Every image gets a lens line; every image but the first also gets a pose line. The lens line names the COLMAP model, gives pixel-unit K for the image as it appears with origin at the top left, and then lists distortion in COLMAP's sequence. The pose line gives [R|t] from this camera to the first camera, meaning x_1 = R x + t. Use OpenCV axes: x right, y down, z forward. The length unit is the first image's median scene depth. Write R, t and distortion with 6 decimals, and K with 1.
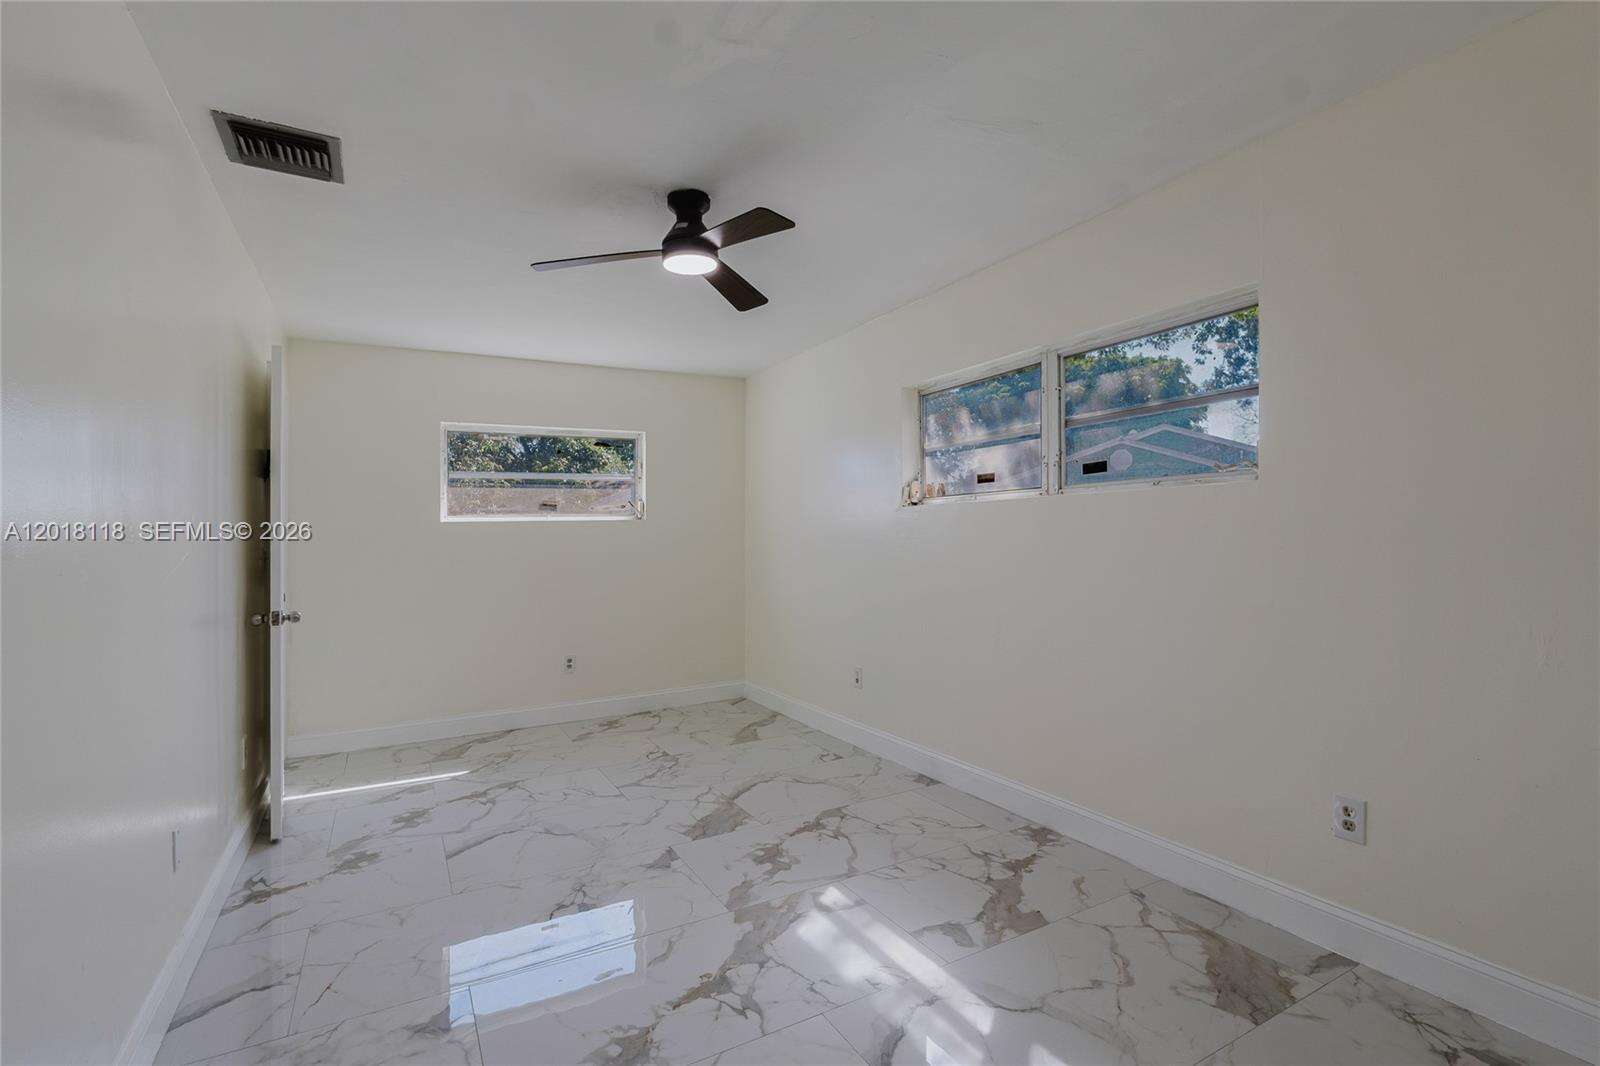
lens RADIAL K [[738.9, 0, 803.6], [0, 738.9, 548.9], [0, 0, 1]] dist [-0.001181, 0.000445]
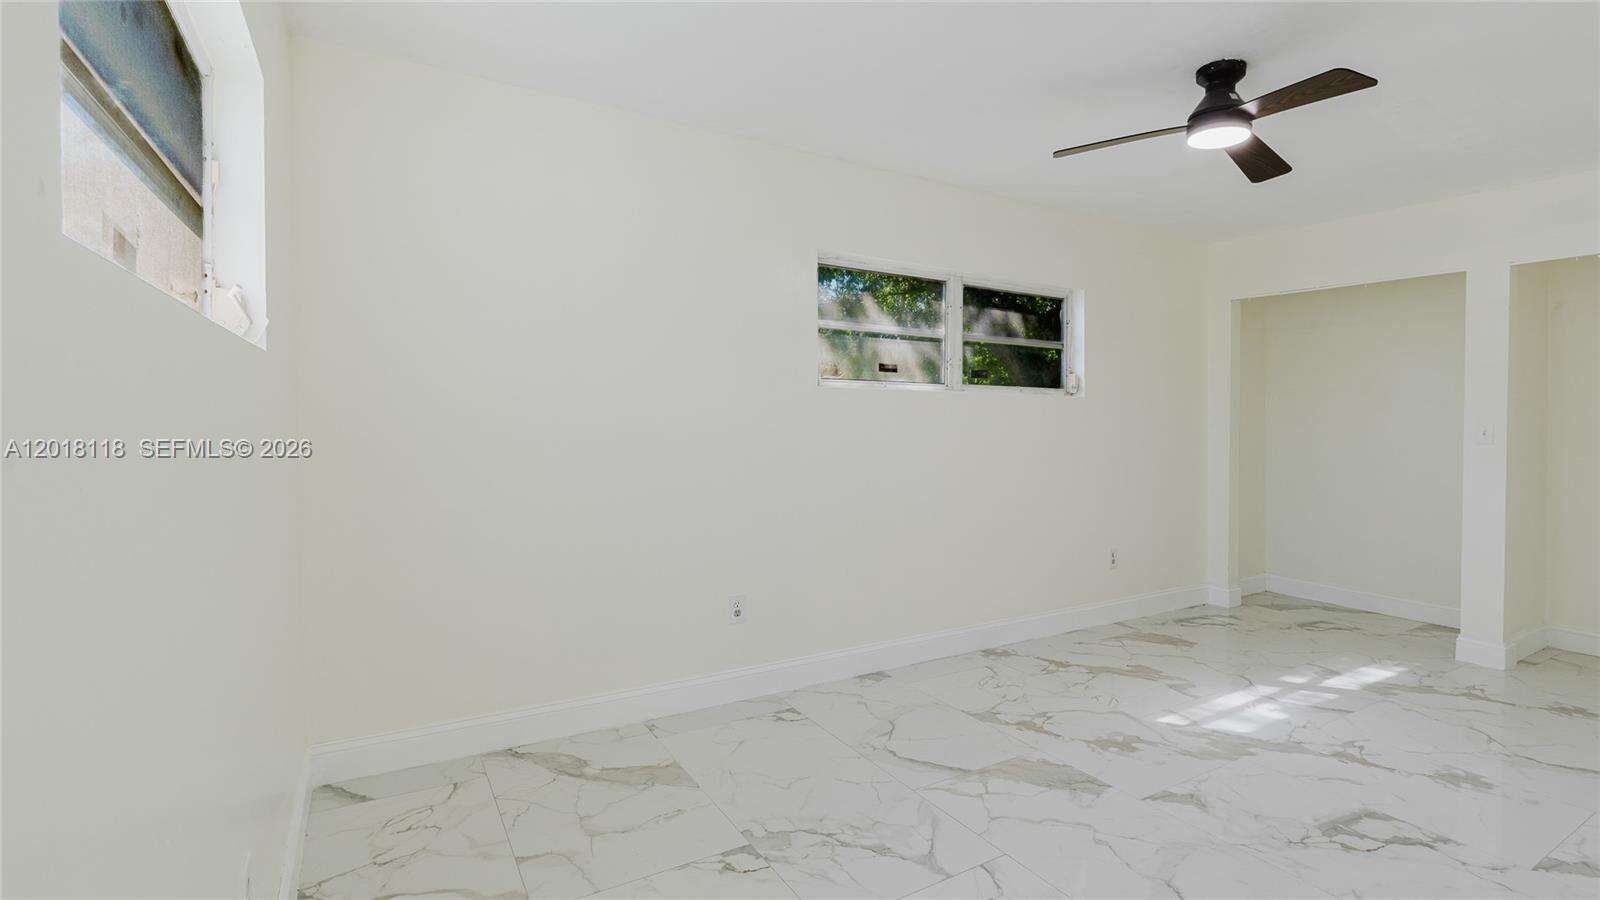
lens RADIAL K [[735.5, 0, 806.6], [0, 735.5, 445.7], [0, 0, 1]] dist [-0.005366, 0.001772]
pose [[-0.032452, -0.015947, 0.999346, -0.932059], [0.005432, 0.999855, 0.016132, -0.002228], [-0.999459, 0.005952, -0.032360, 1.335468]]
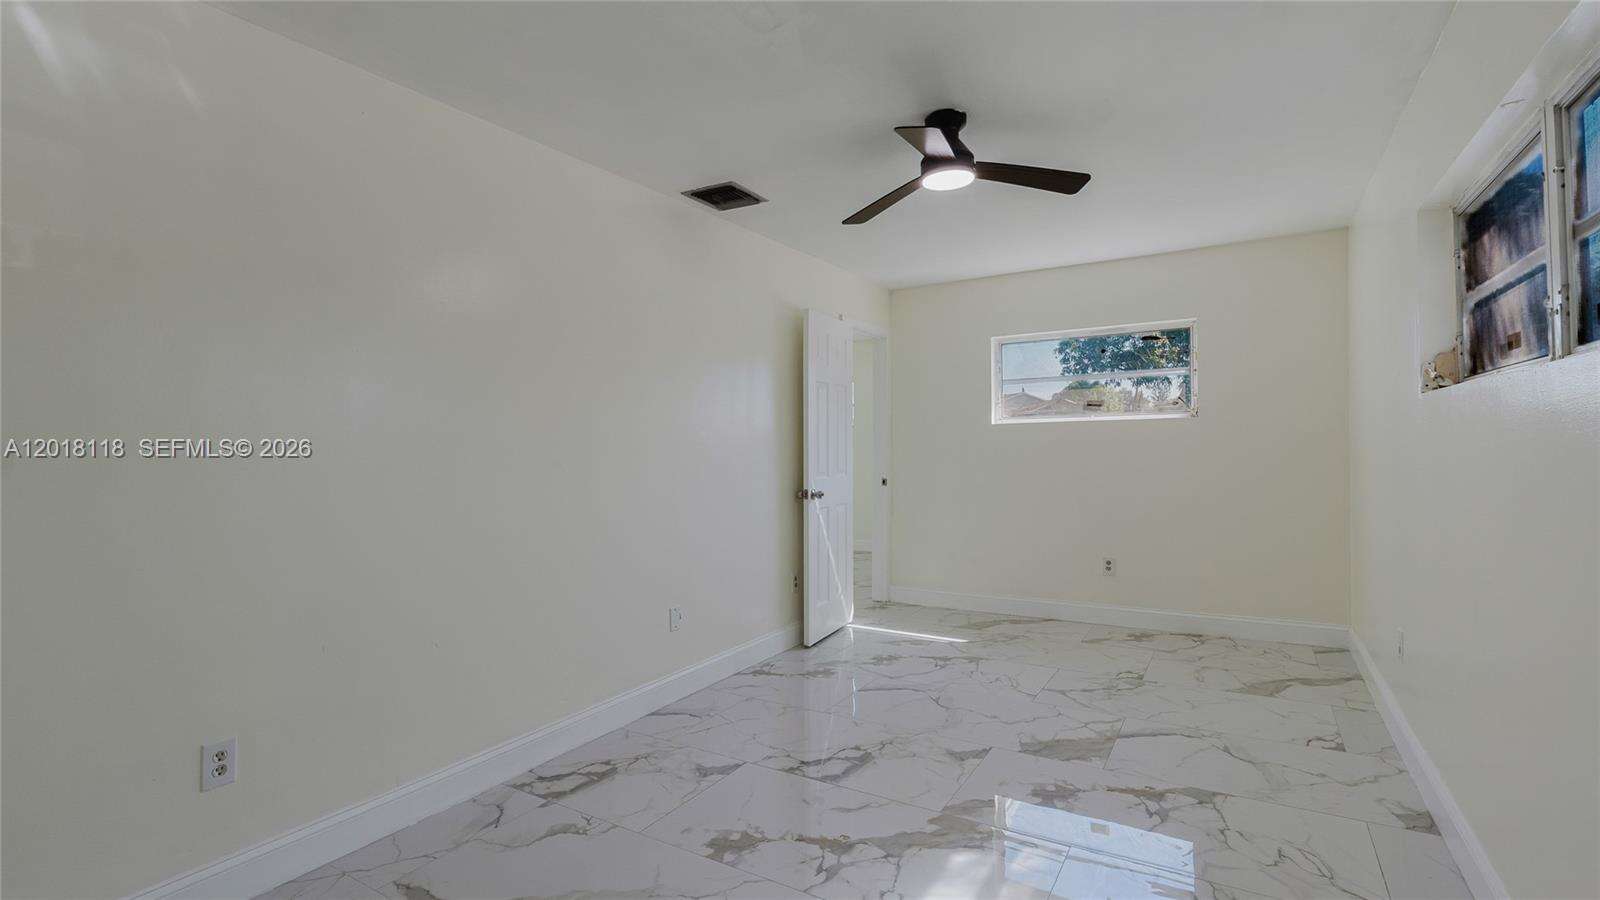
lens RADIAL K [[735.5, 0, 801.7], [0, 735.5, 434.9], [0, 0, 1]] dist [-0.005366, 0.001772]
pose [[0.494832, -0.000961, -0.868988, 0.538763], [-0.009299, 0.999936, -0.006401, -0.014235], [0.868939, 0.011248, 0.494792, 0.261654]]
